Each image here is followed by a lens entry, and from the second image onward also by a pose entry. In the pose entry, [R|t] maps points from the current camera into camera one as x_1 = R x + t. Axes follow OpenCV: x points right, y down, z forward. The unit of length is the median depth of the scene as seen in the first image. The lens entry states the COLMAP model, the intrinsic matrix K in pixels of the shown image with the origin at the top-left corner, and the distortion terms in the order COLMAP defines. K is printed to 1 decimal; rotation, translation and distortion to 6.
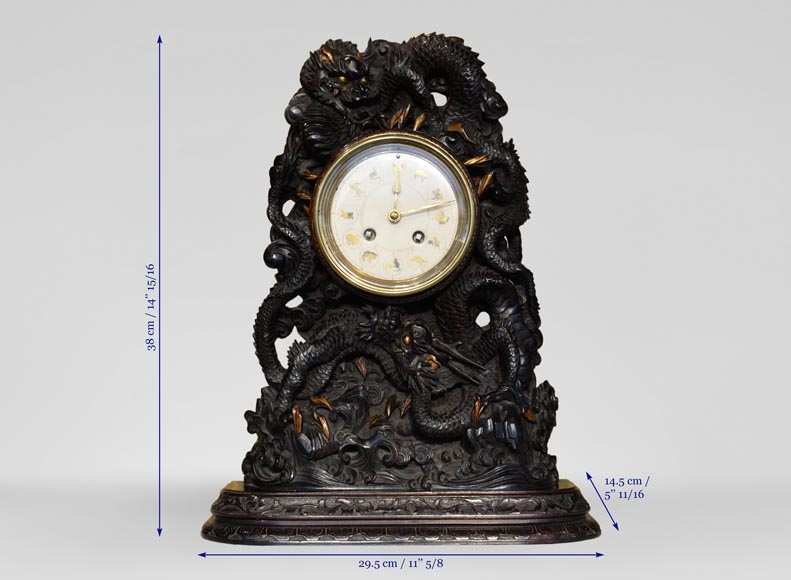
lens RADIAL K [[1427.7, 0, 395.5], [0, 1427.7, 290.0], [0, 0, 1]] dist [-0.046847, -0.038648]
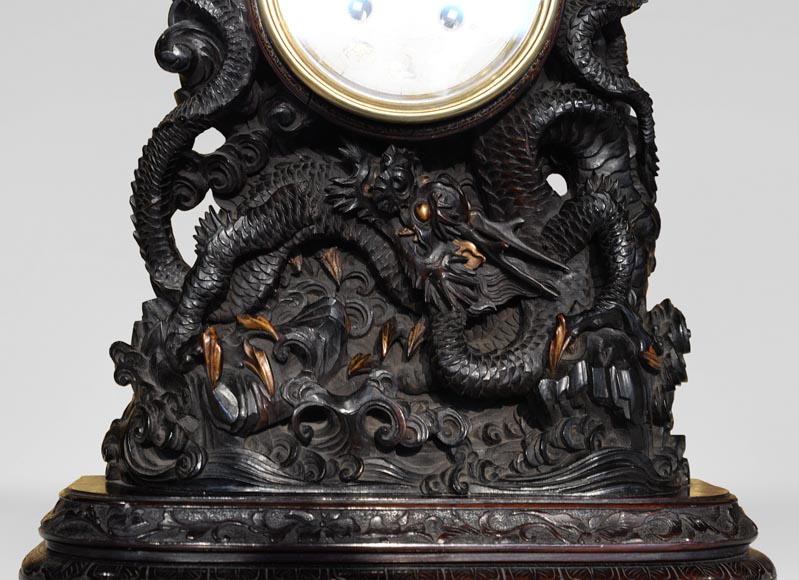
lens RADIAL K [[1355.3, 0, 399.5], [0, 1355.3, 290.0], [0, 0, 1]] dist [-0.109630, 0.032629]
pose [[0.995289, 0.024936, 0.093691, -0.046940], [-0.023010, 0.999502, -0.021585, 0.074725], [-0.094182, 0.019327, 0.995367, 0.498356]]
